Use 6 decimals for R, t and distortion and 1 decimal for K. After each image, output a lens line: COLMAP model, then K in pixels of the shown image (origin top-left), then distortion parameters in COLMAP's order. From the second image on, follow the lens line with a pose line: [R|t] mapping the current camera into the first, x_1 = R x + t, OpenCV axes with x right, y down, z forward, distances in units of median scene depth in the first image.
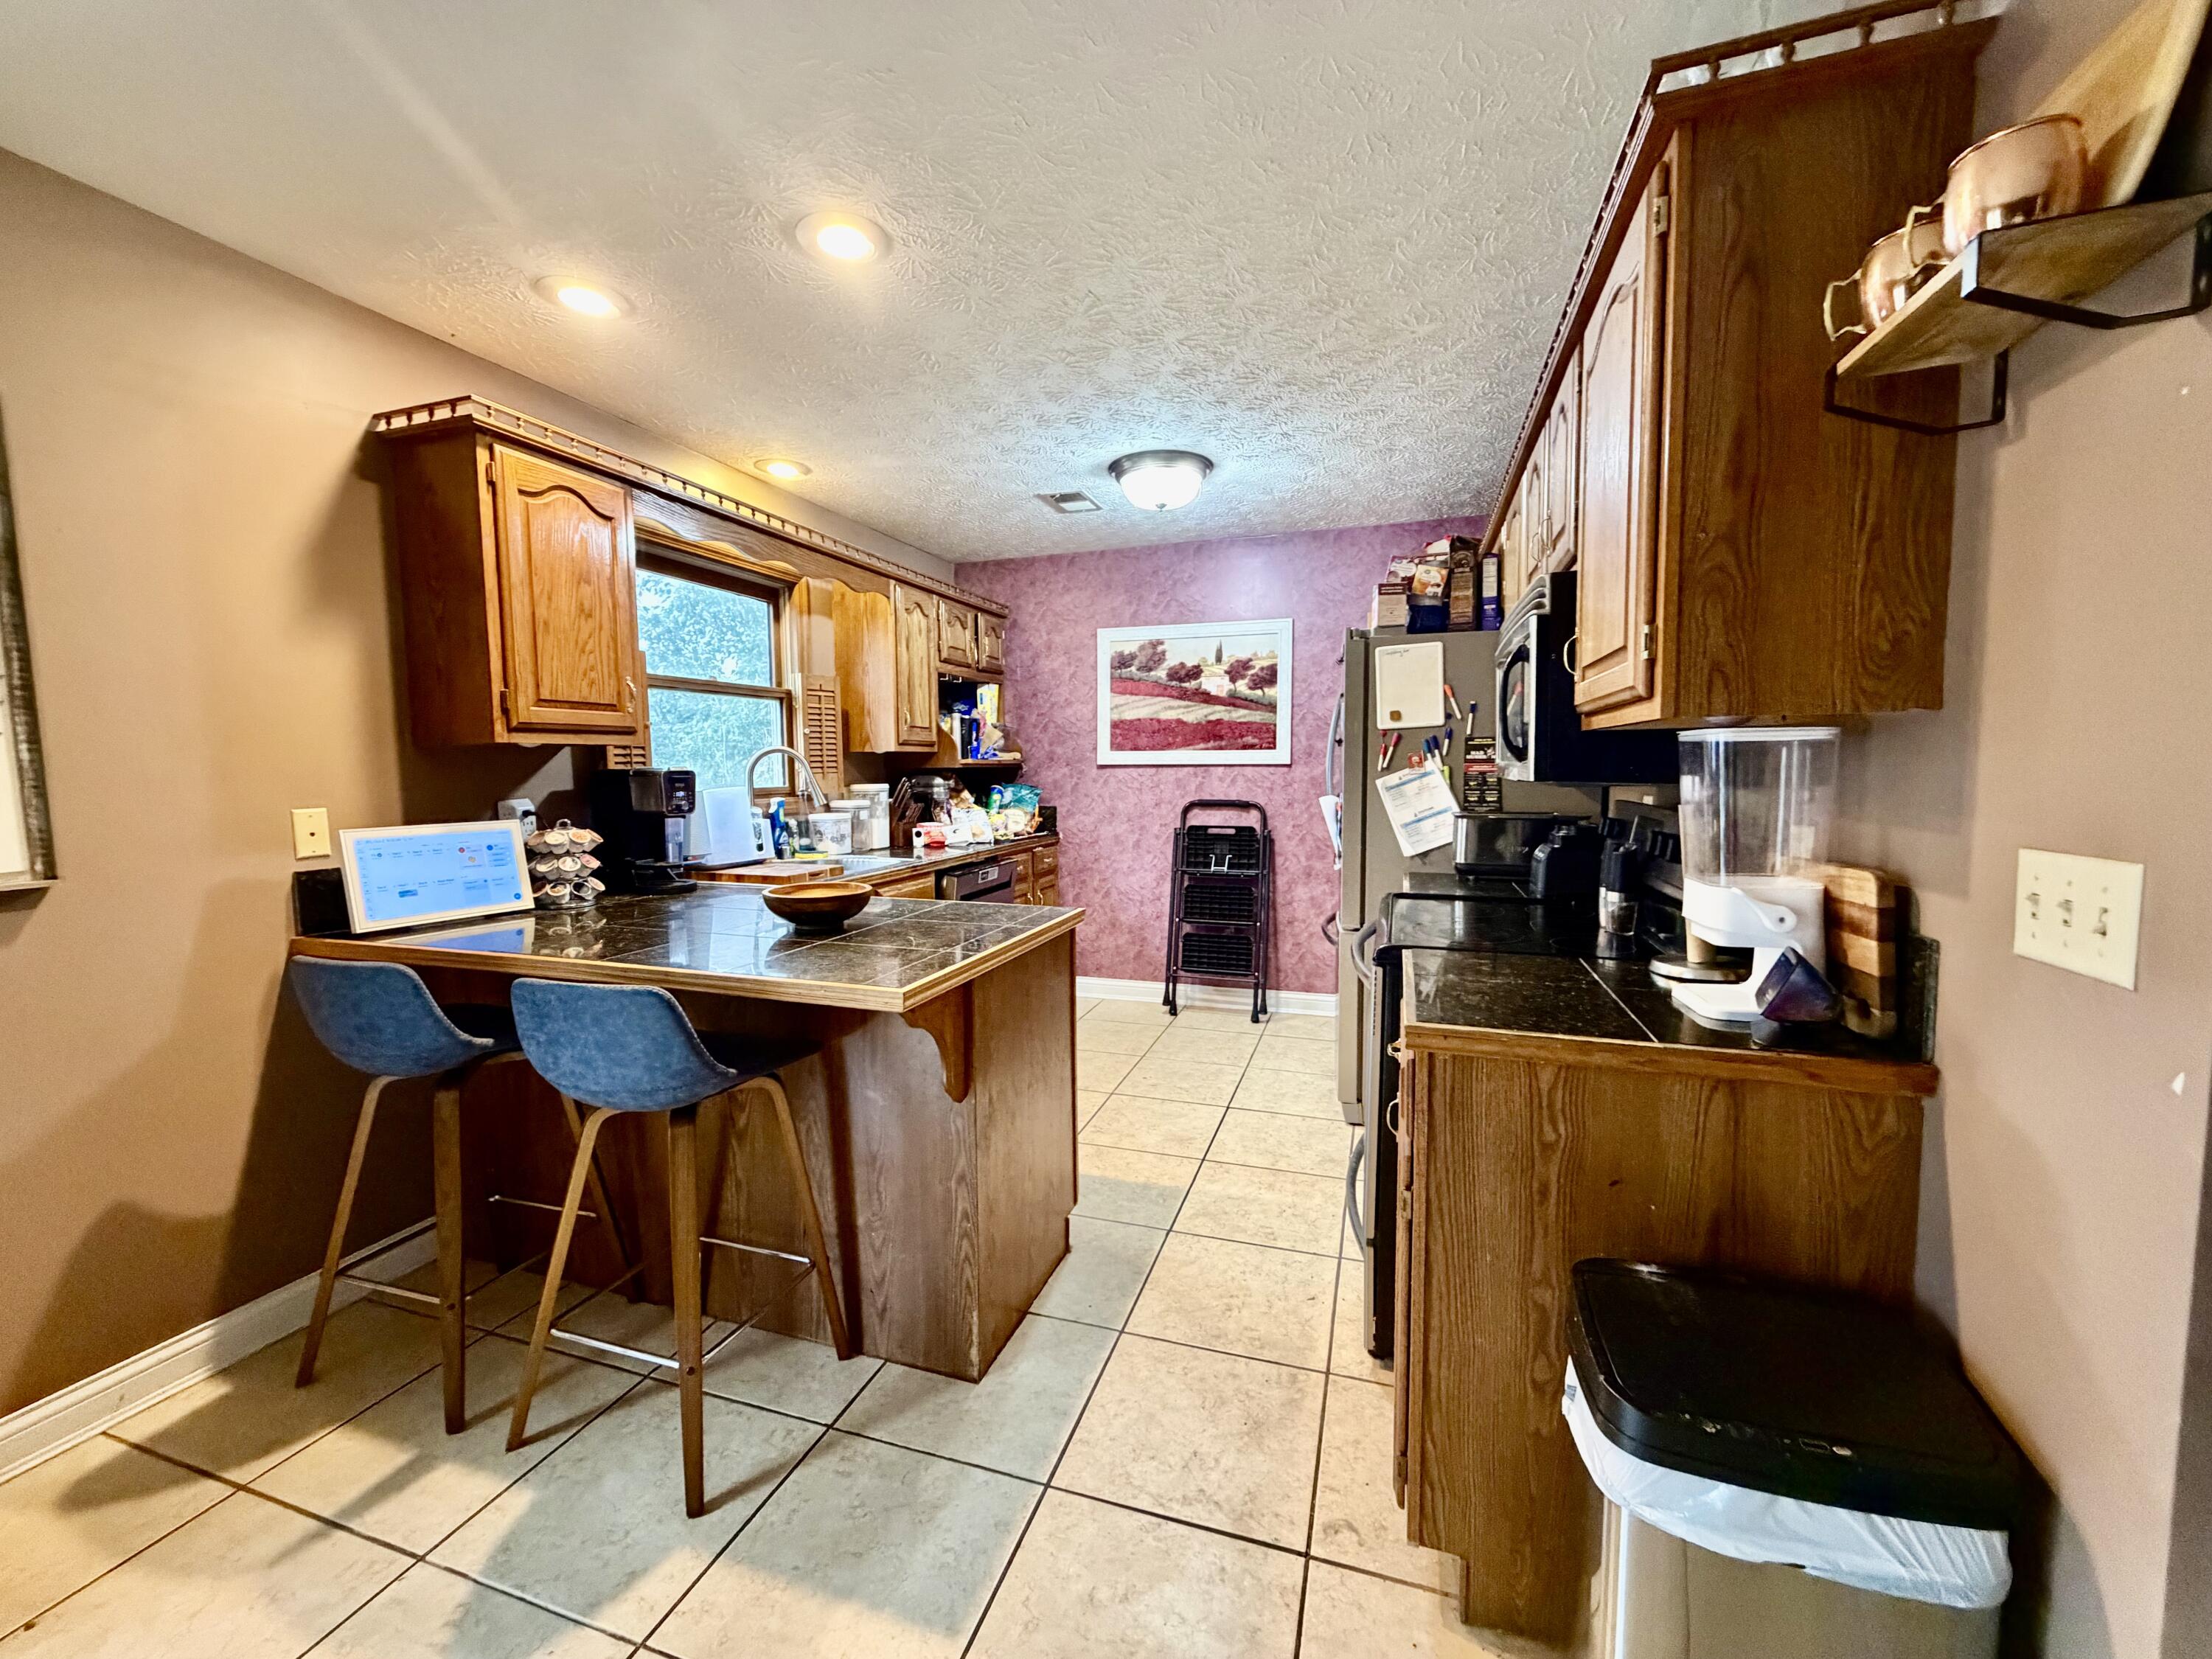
lens RADIAL K [[885.0, 0, 1098.3], [0, 885.0, 827.5], [0, 0, 1]] dist [-0.000261, -0.000135]
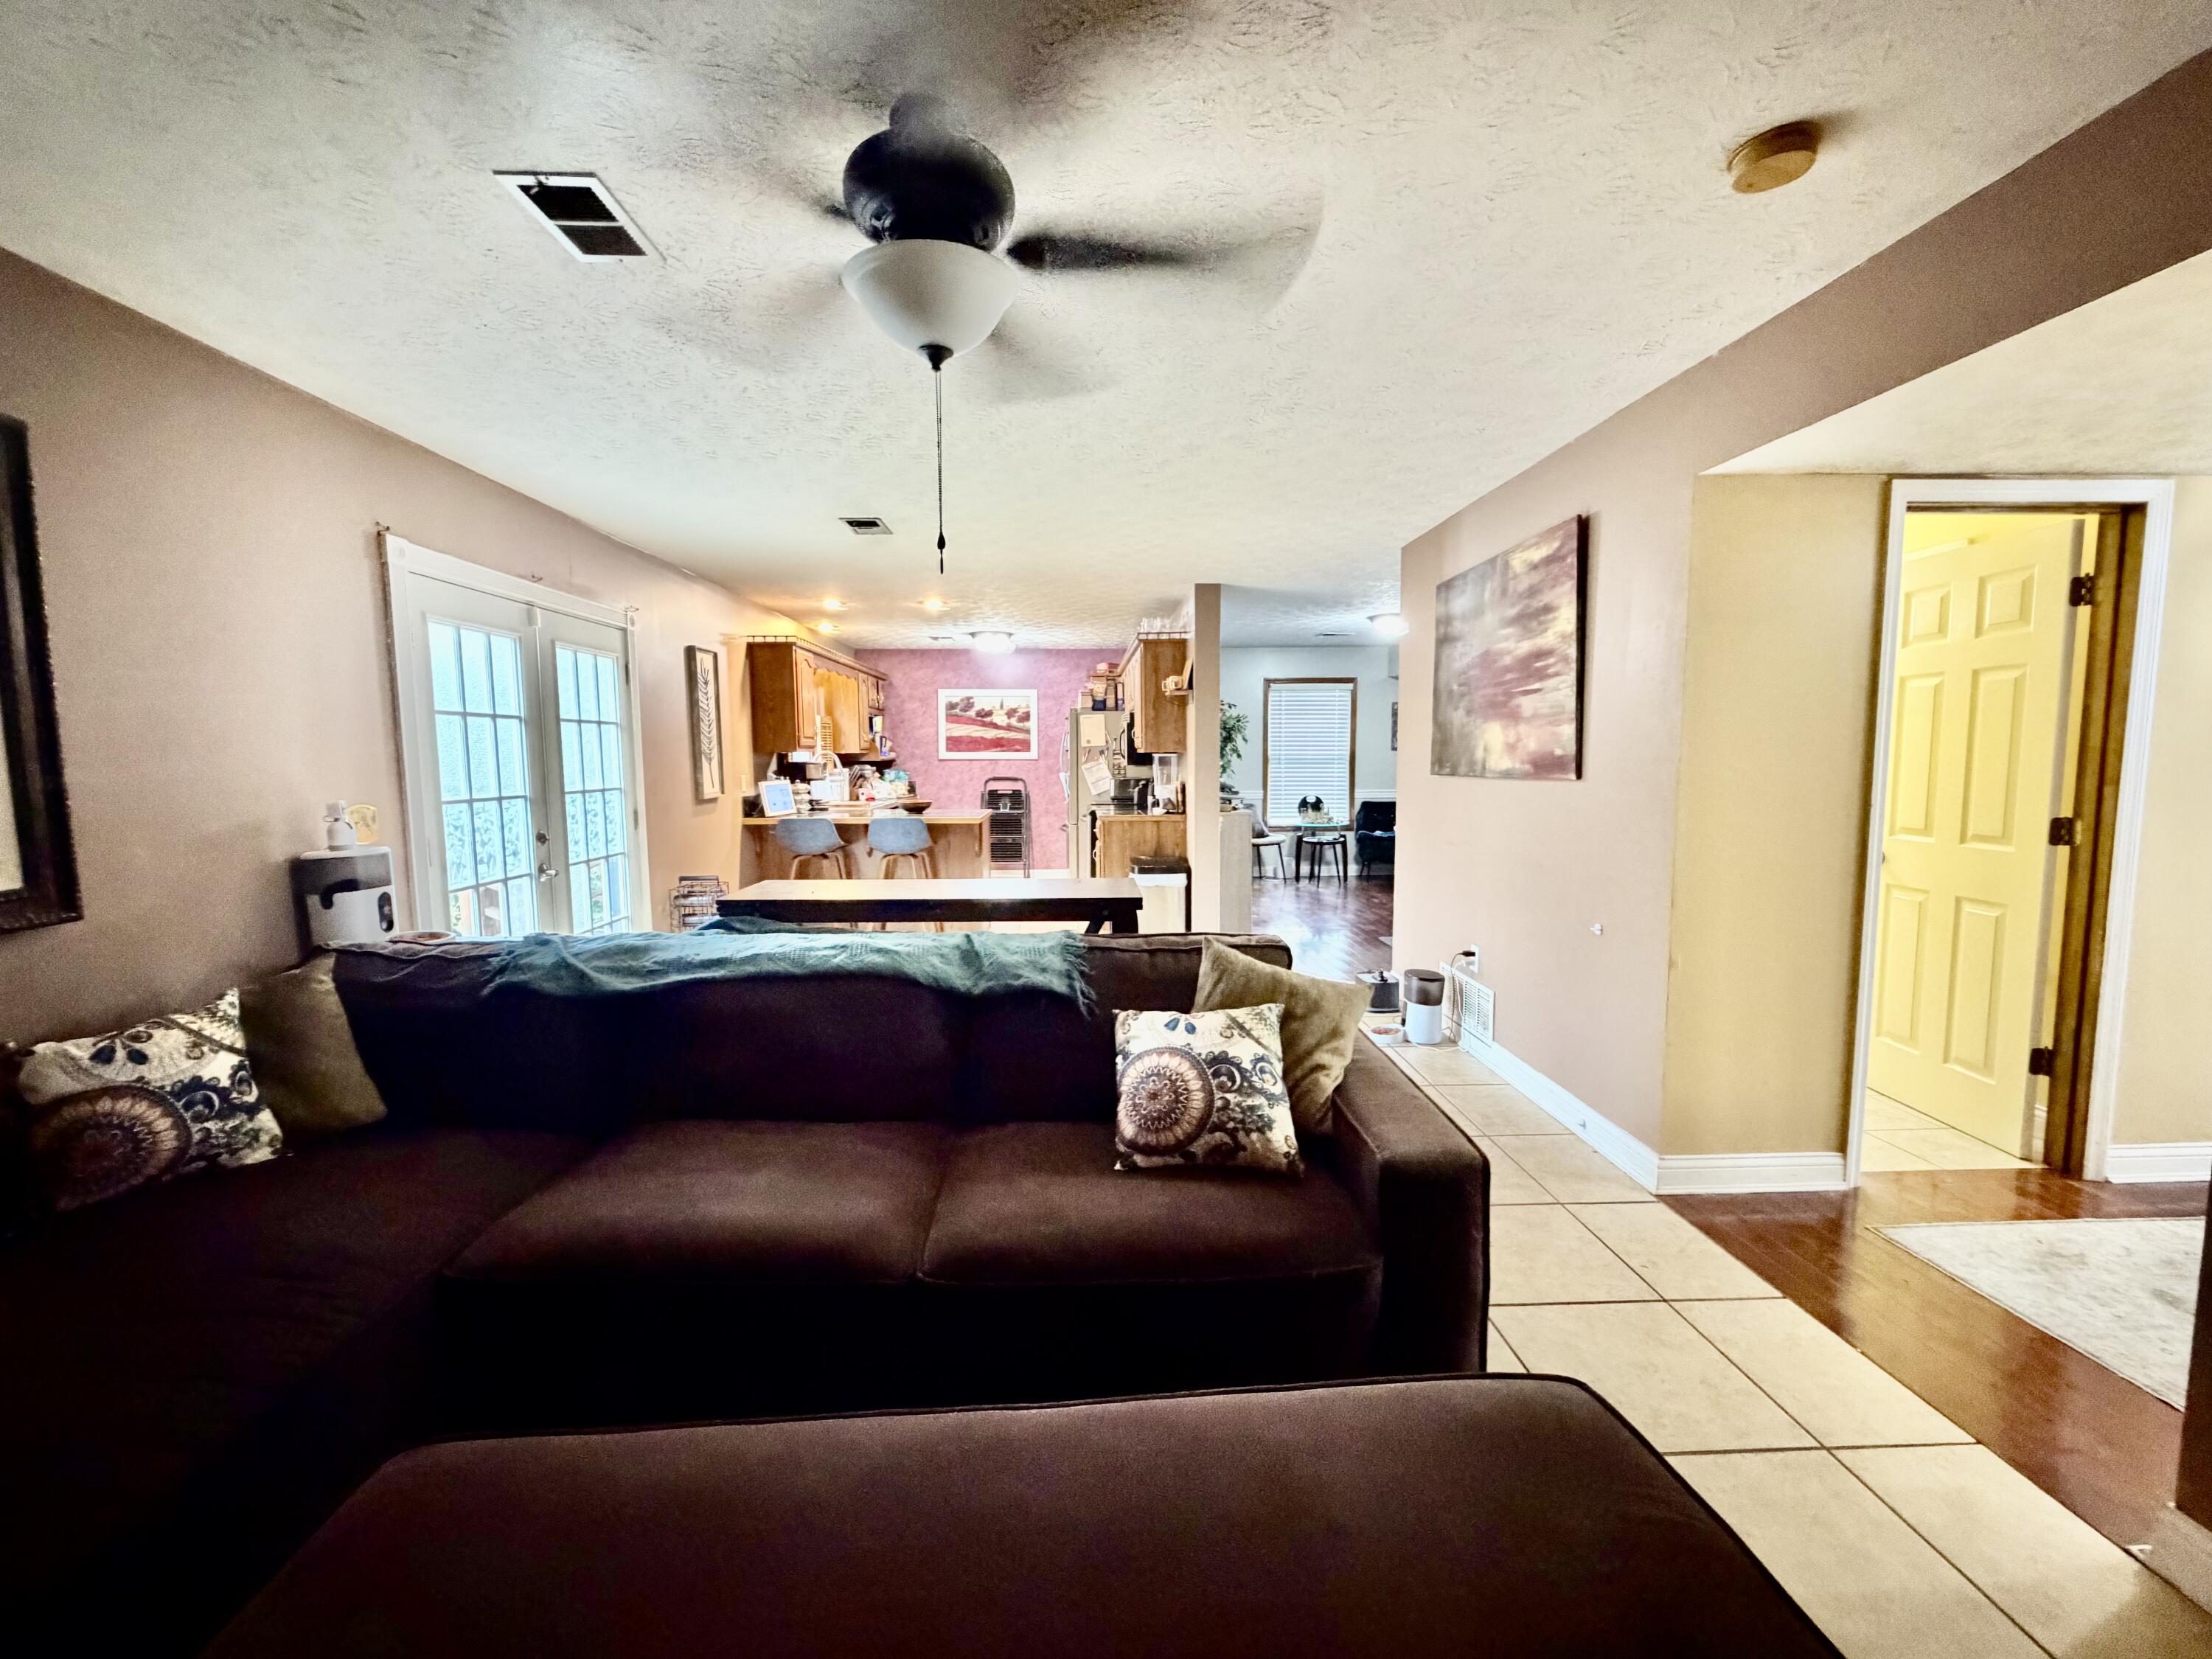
lens RADIAL K [[885.0, 0, 1103.0], [0, 885.0, 830.1], [0, 0, 1]] dist [-0.000261, -0.000135]
pose [[0.933678, -0.025384, 0.357212, -0.381155], [0.020905, 0.999647, 0.016393, 0.063353], [-0.357502, -0.007838, 0.933879, -0.987696]]
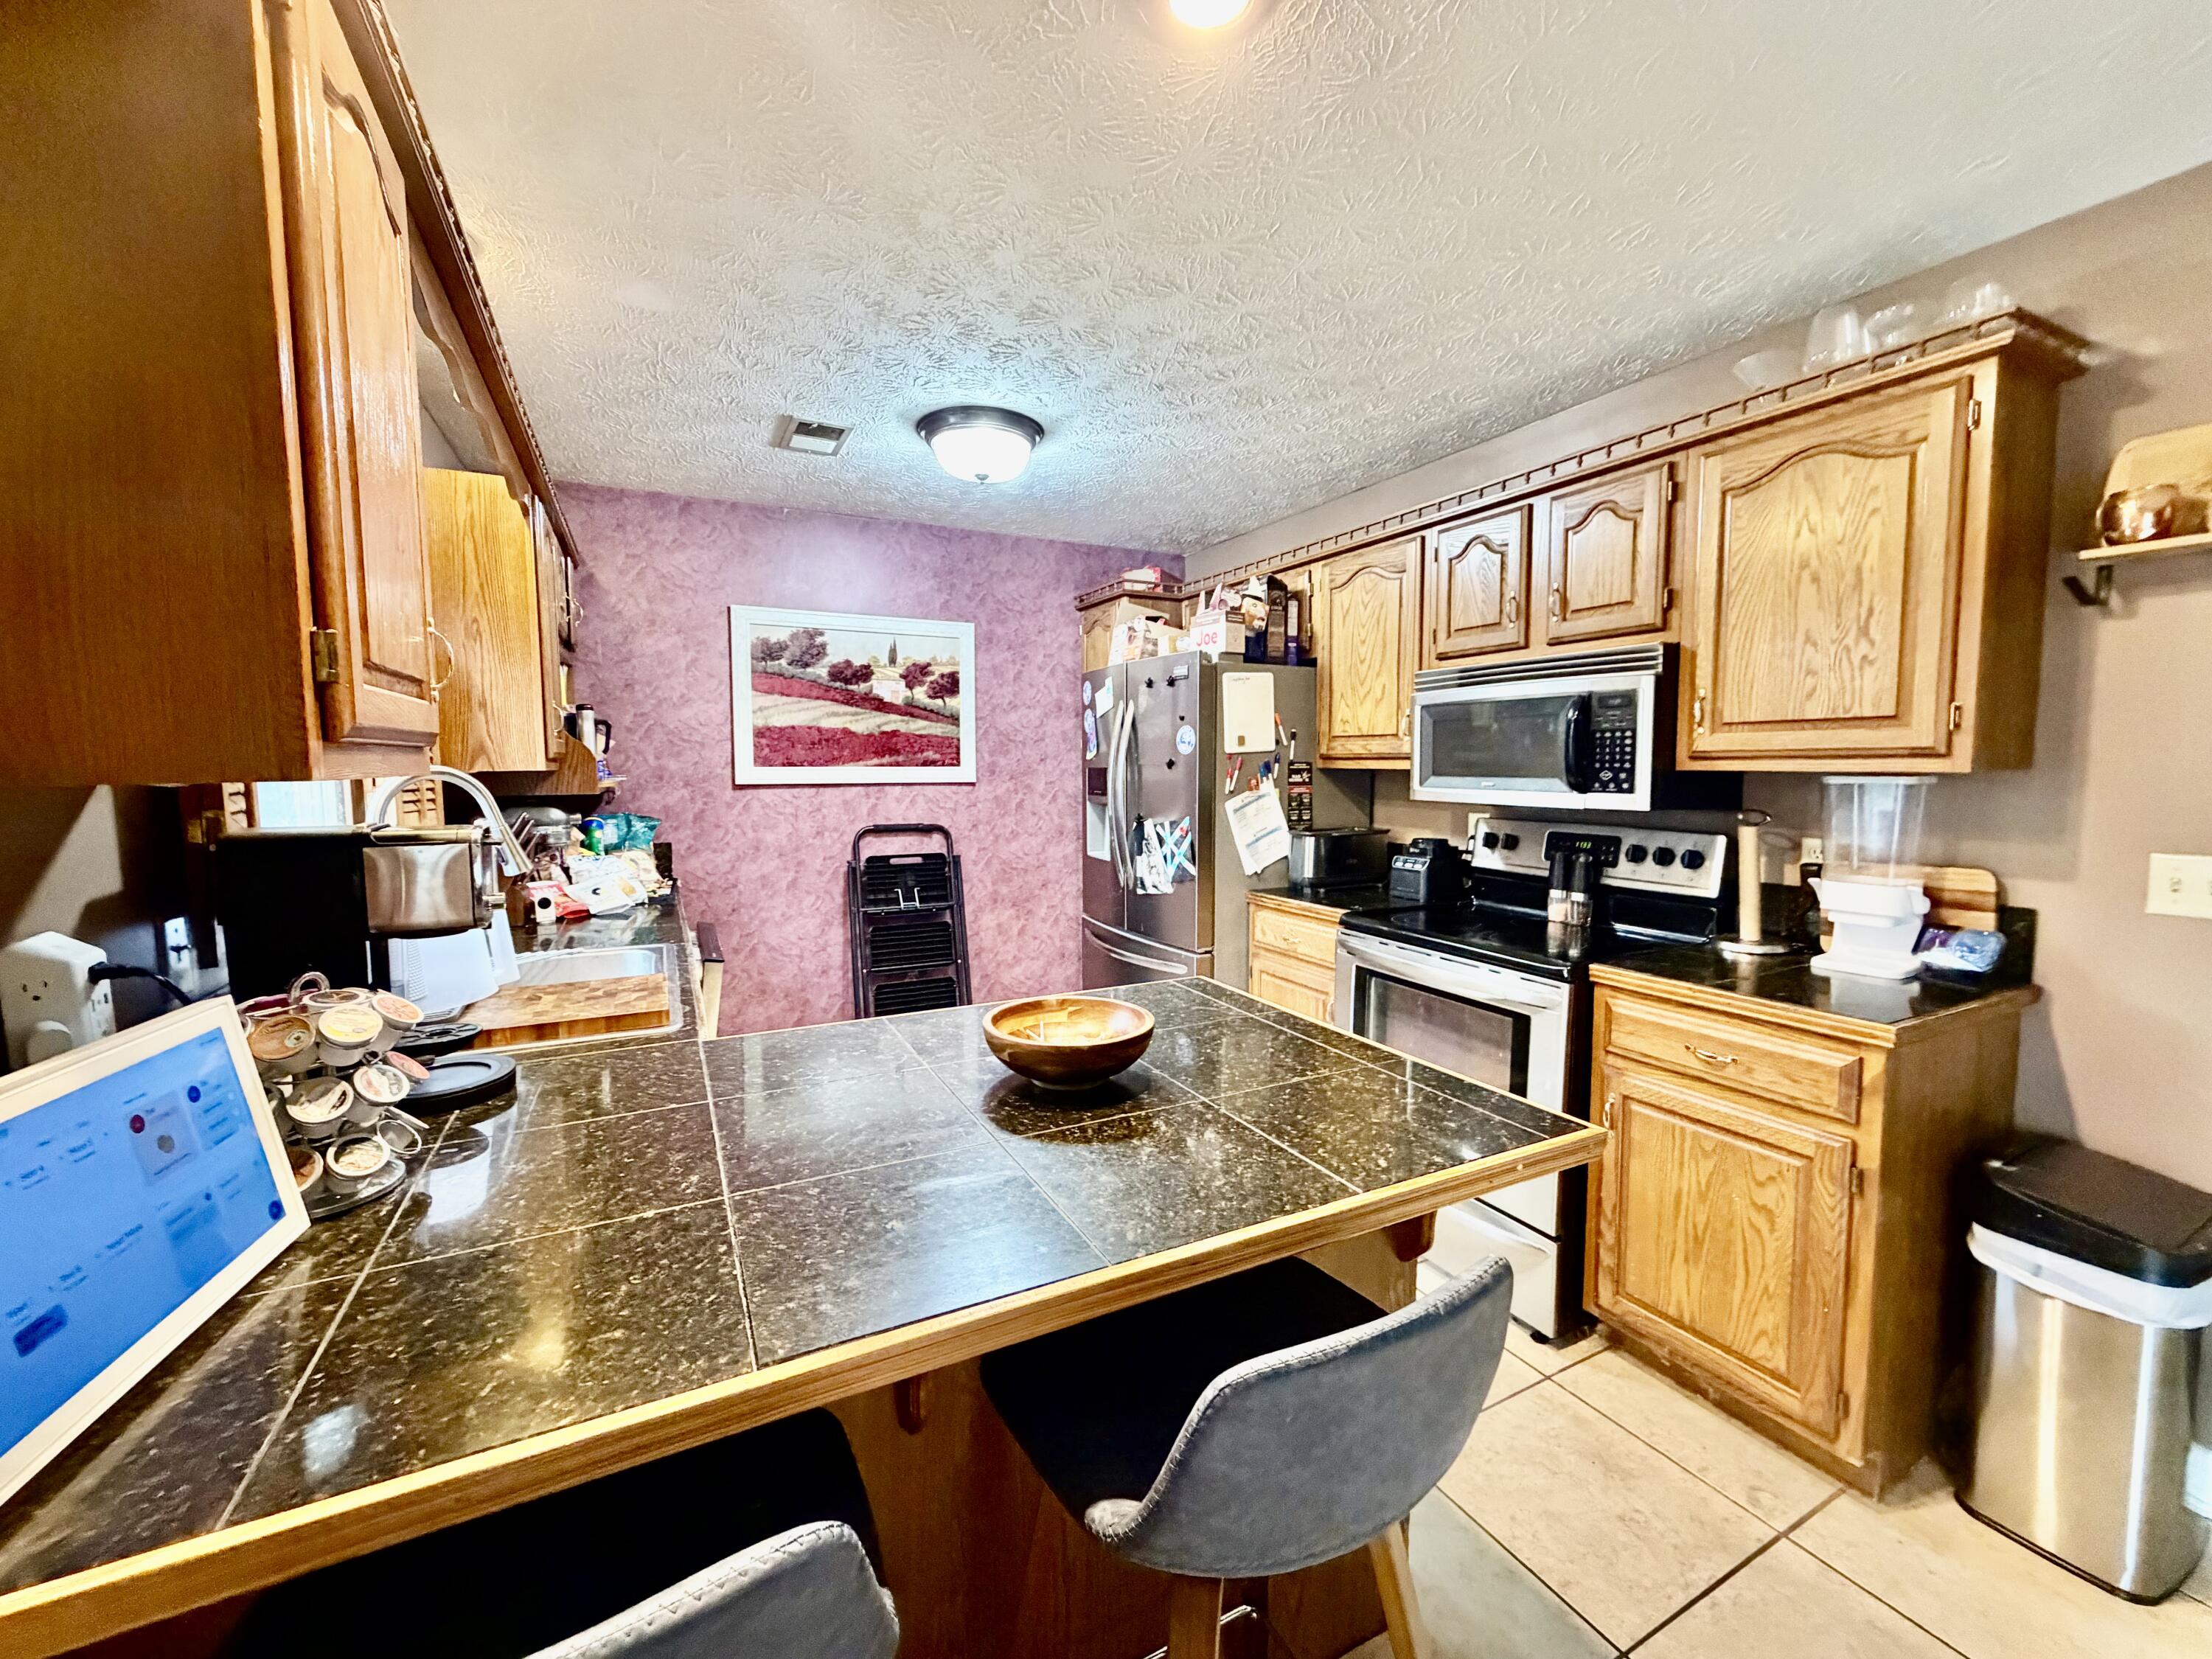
lens RADIAL K [[885.0, 0, 1102.5], [0, 885.0, 828.8], [0, 0, 1]] dist [-0.000261, -0.000135]
pose [[0.695182, -0.048202, 0.717216, -0.346395], [0.049822, 0.998581, 0.018821, -0.033643], [-0.717105, 0.022649, 0.696597, 0.263237]]
